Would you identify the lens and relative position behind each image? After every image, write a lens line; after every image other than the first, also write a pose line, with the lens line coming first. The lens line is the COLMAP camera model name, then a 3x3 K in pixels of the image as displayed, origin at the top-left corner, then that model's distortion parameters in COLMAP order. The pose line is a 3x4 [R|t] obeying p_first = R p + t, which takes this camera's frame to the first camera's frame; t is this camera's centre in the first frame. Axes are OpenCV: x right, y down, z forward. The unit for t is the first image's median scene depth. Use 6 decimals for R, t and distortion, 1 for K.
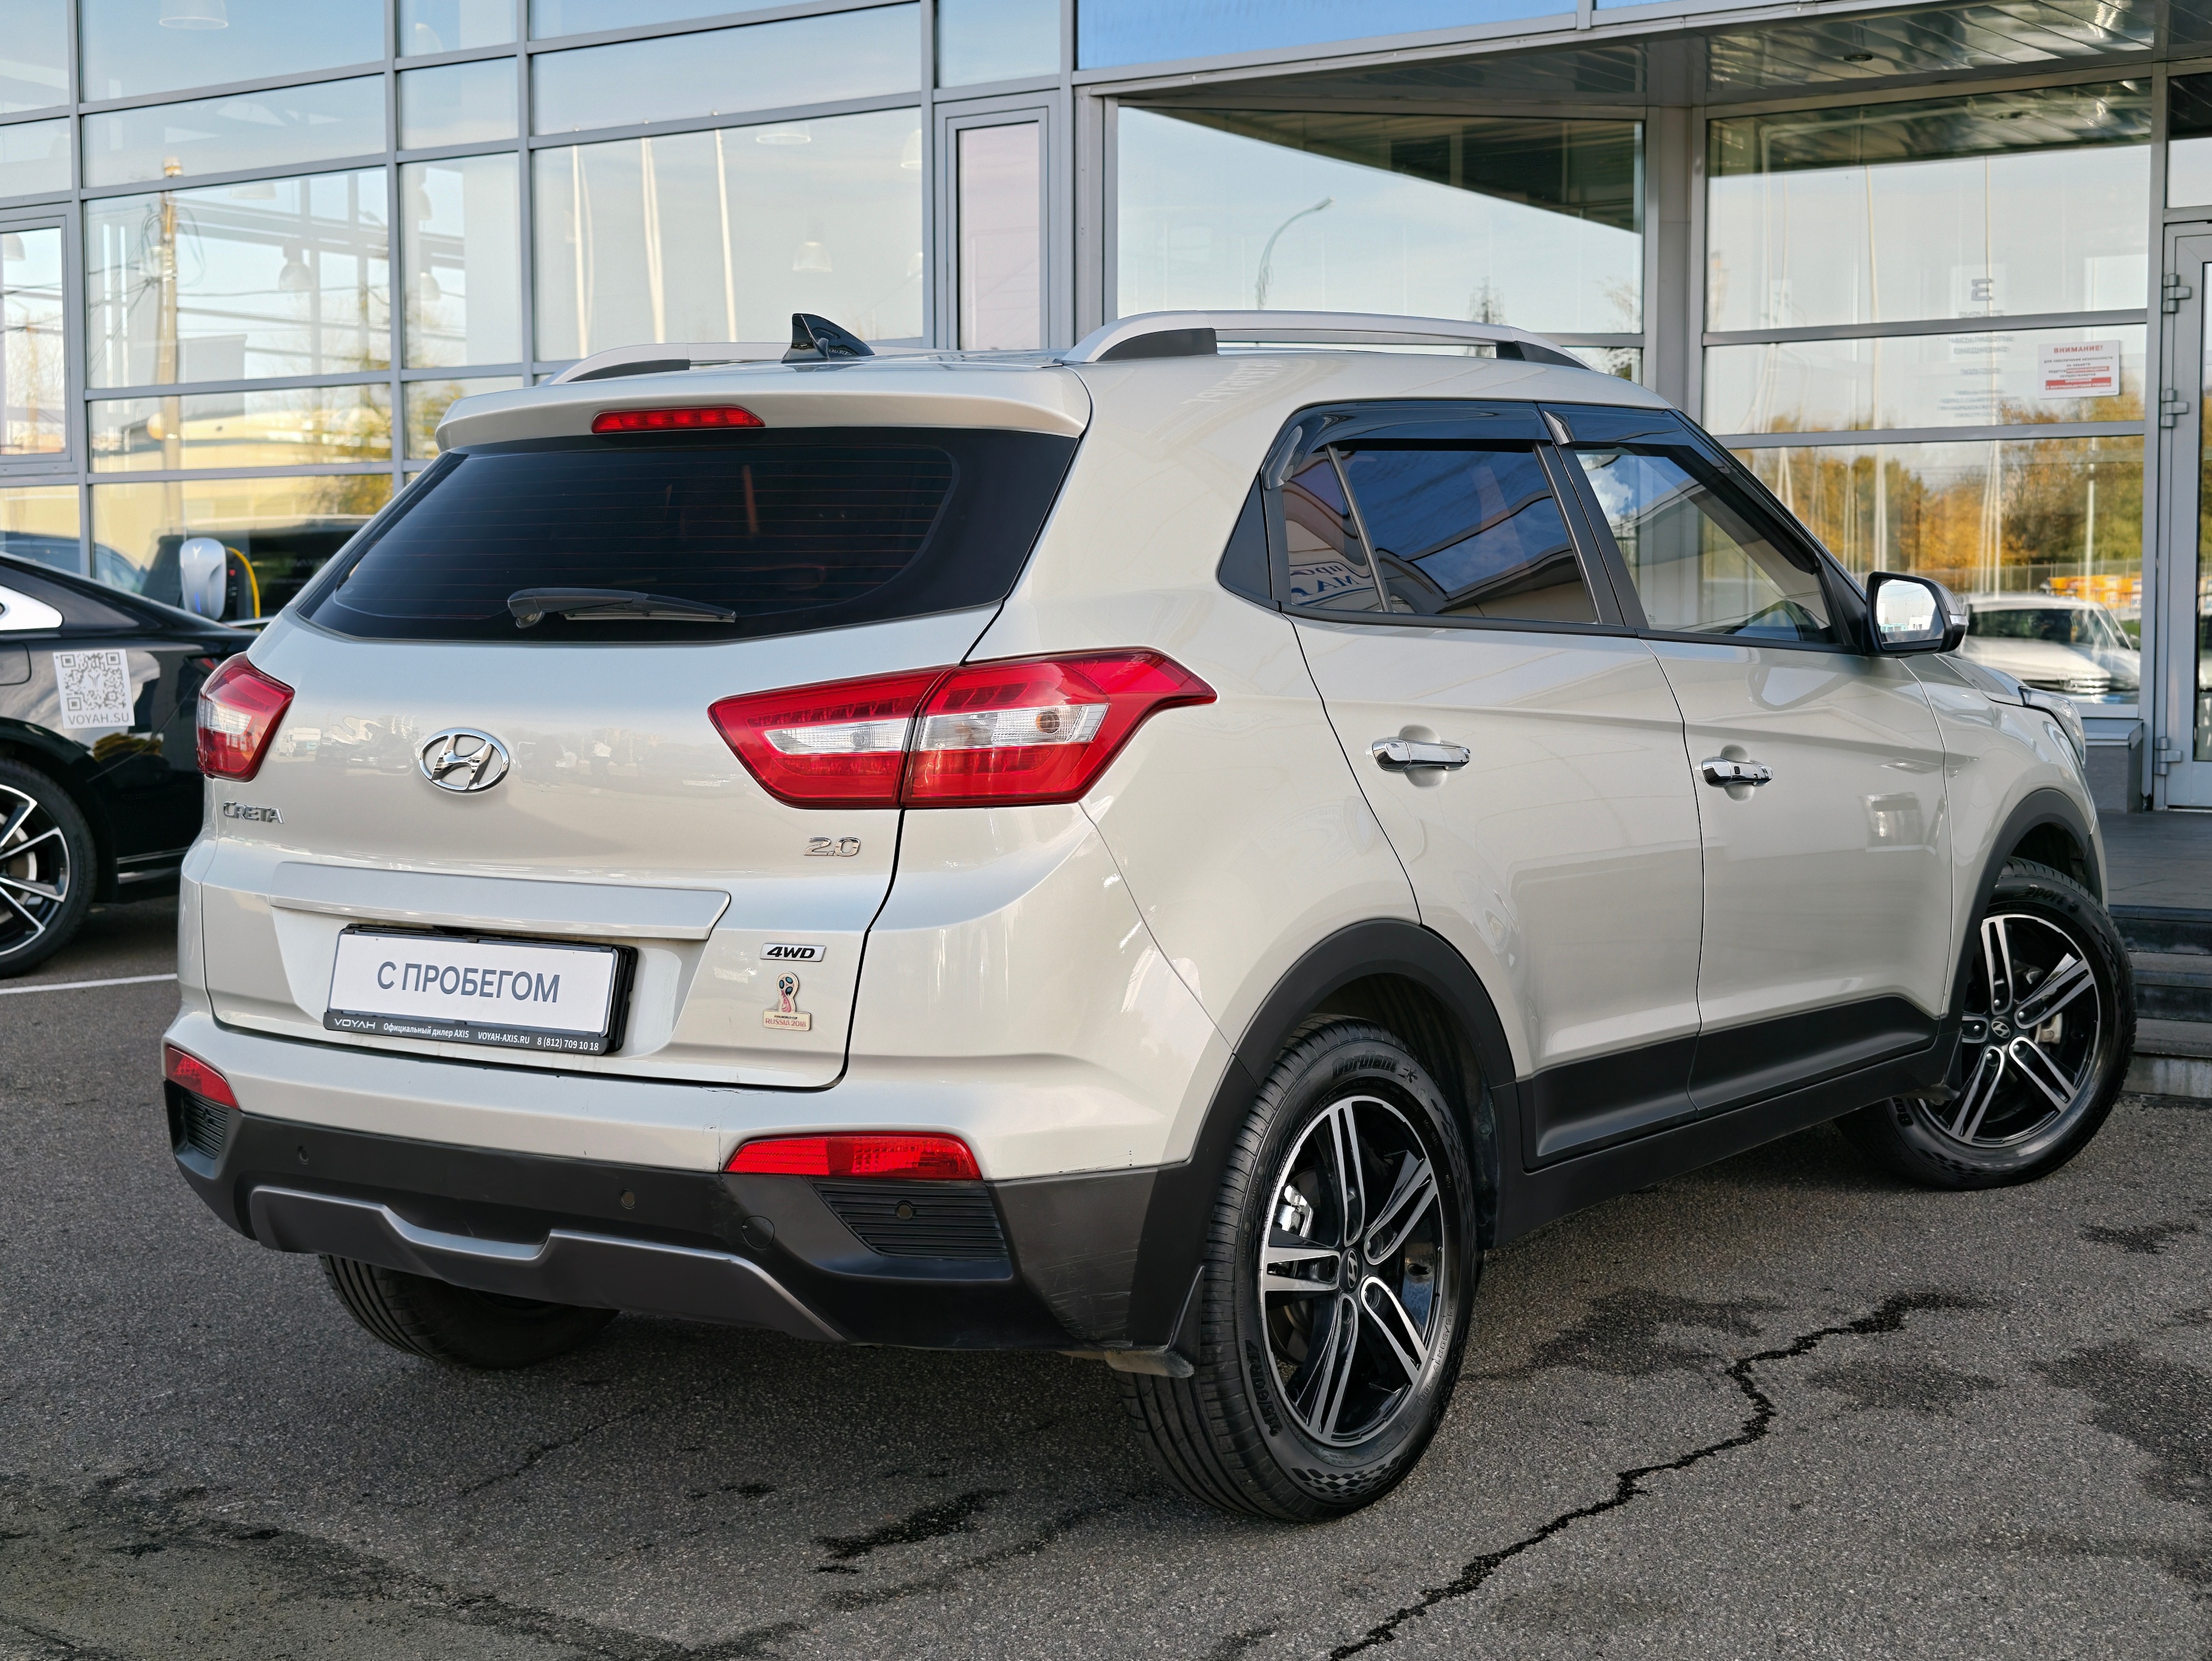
lens RADIAL K [[3214.7, 0, 1102.2], [0, 3214.7, 828.1], [0, 0, 1]] dist [0.025396, 0.000000]
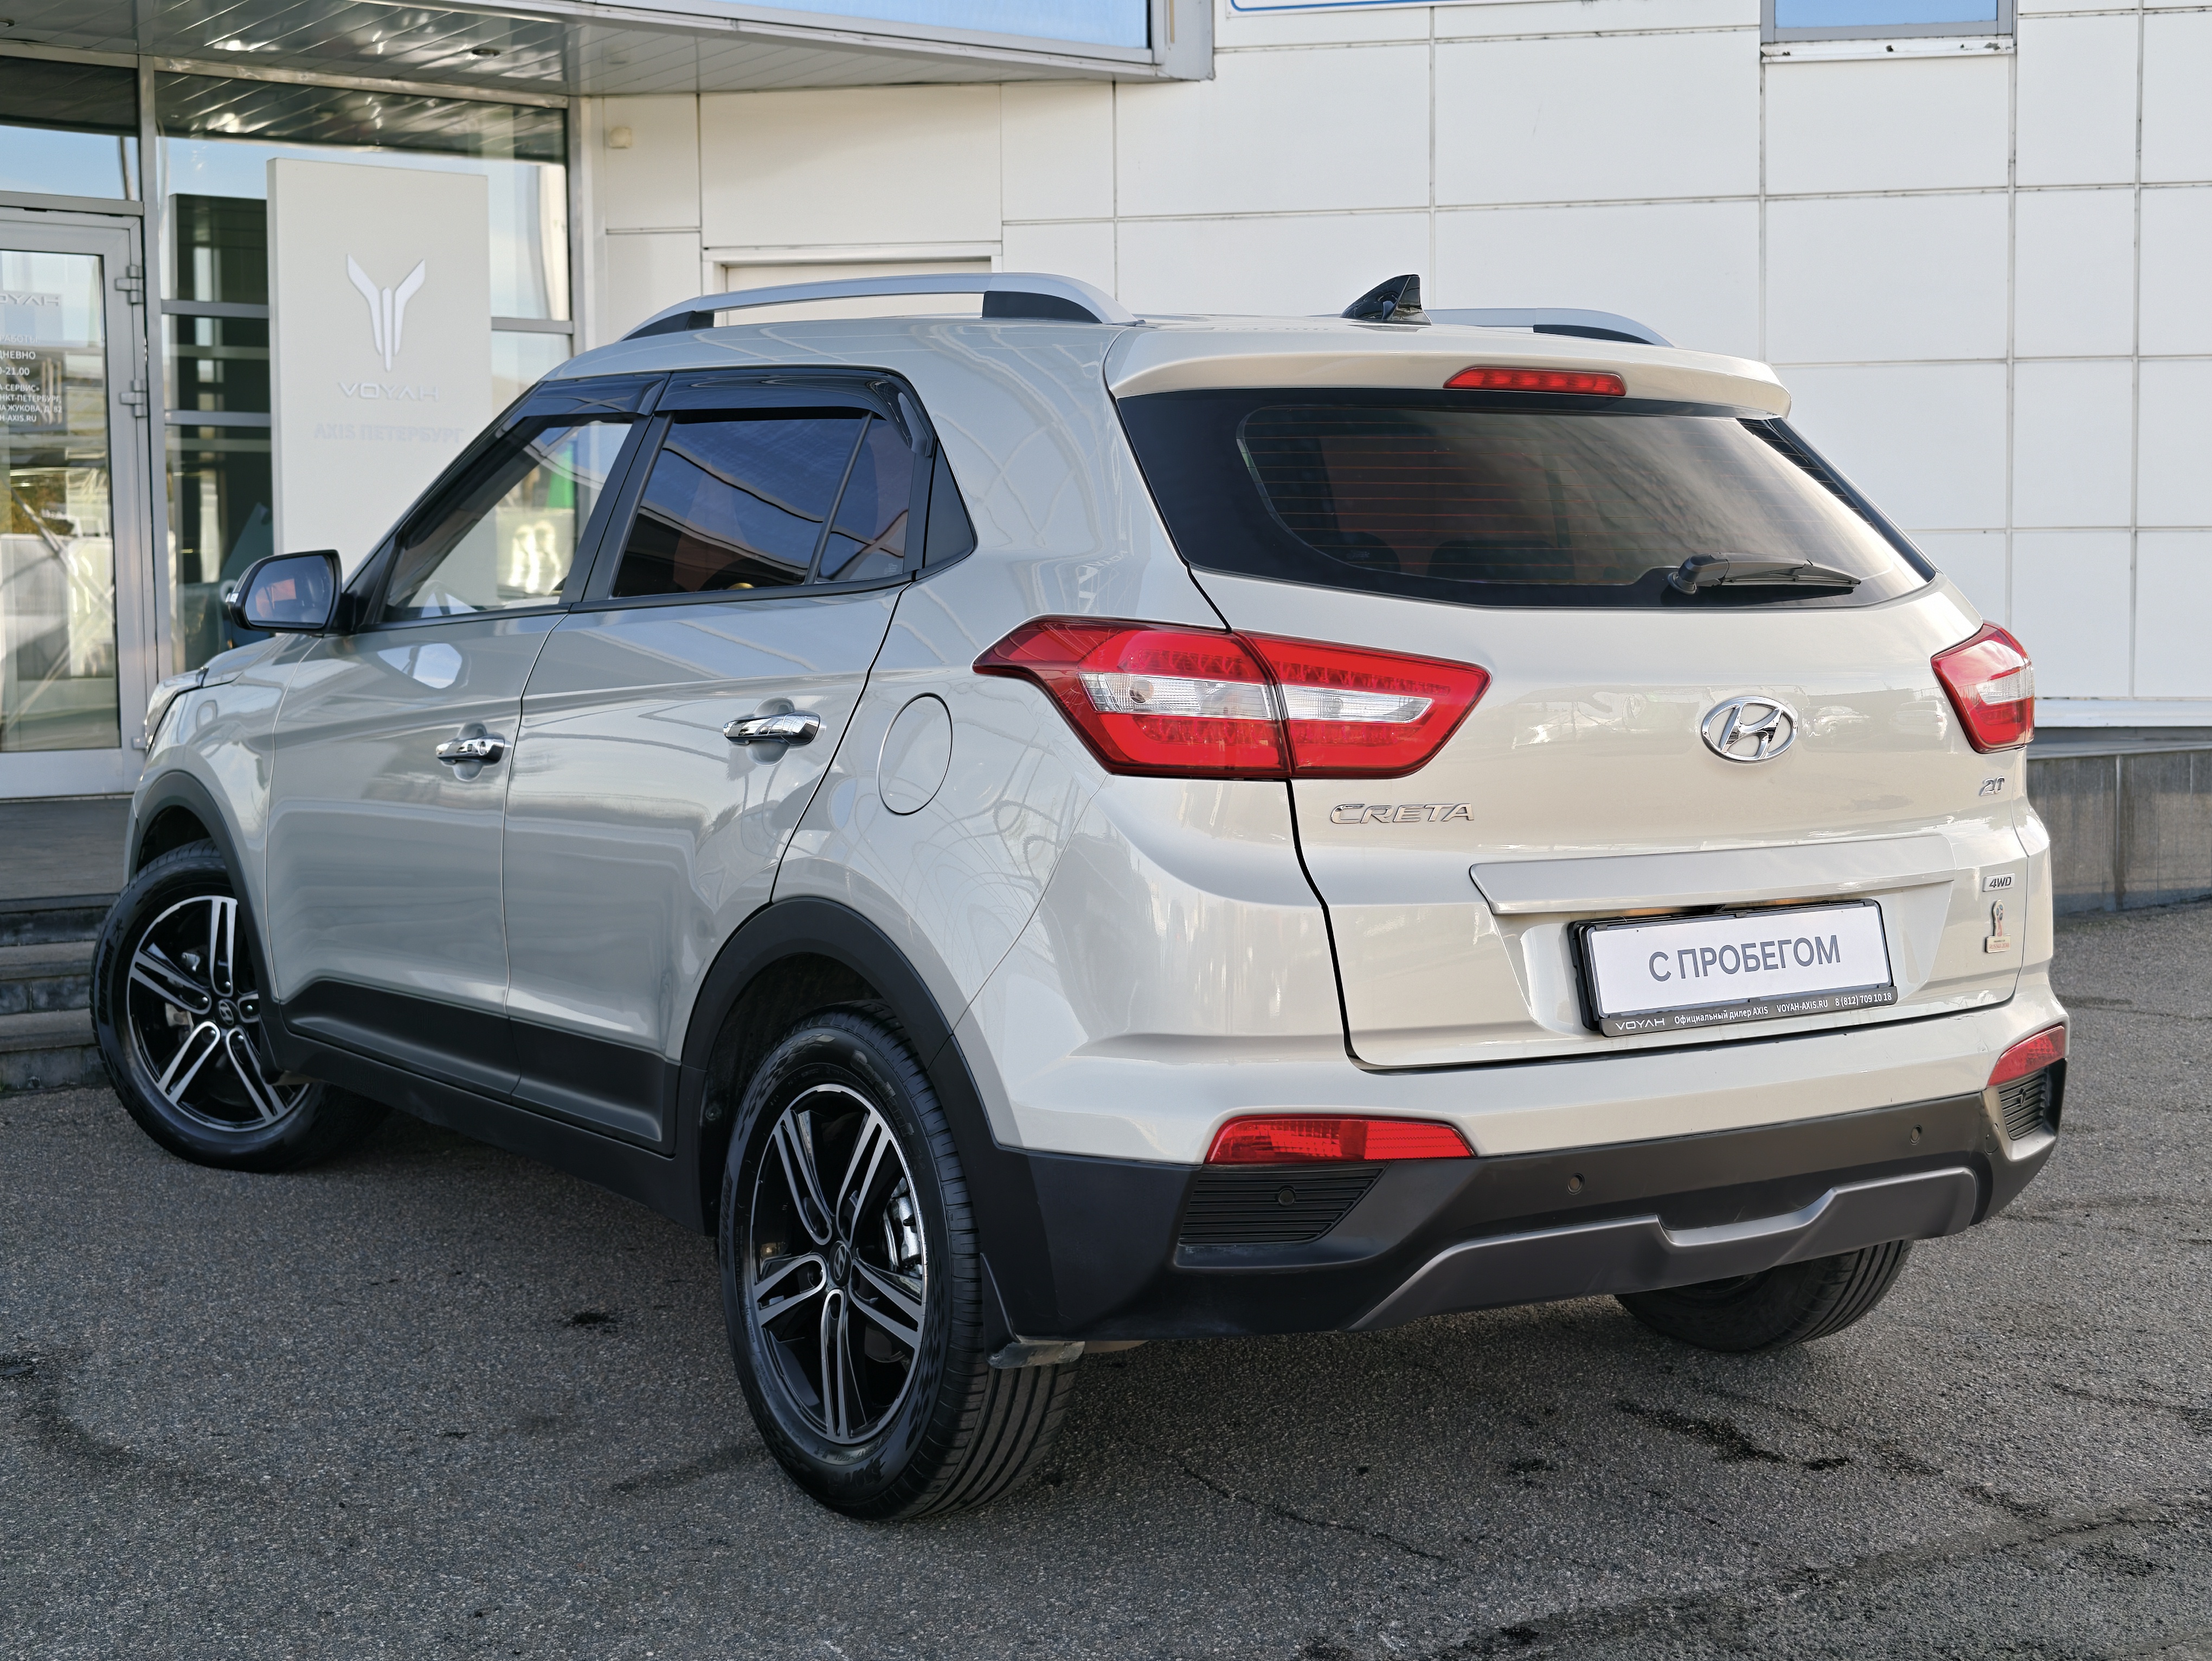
lens RADIAL K [[3214.7, 0, 1102.4], [0, 3214.7, 839.3], [0, 0, 1]] dist [0.025396, 0.000000]
pose [[0.357167, -0.069216, 0.931472, -1.166319], [0.065050, 0.996672, 0.049118, -0.048019], [-0.931773, 0.043049, 0.360481, 0.830321]]
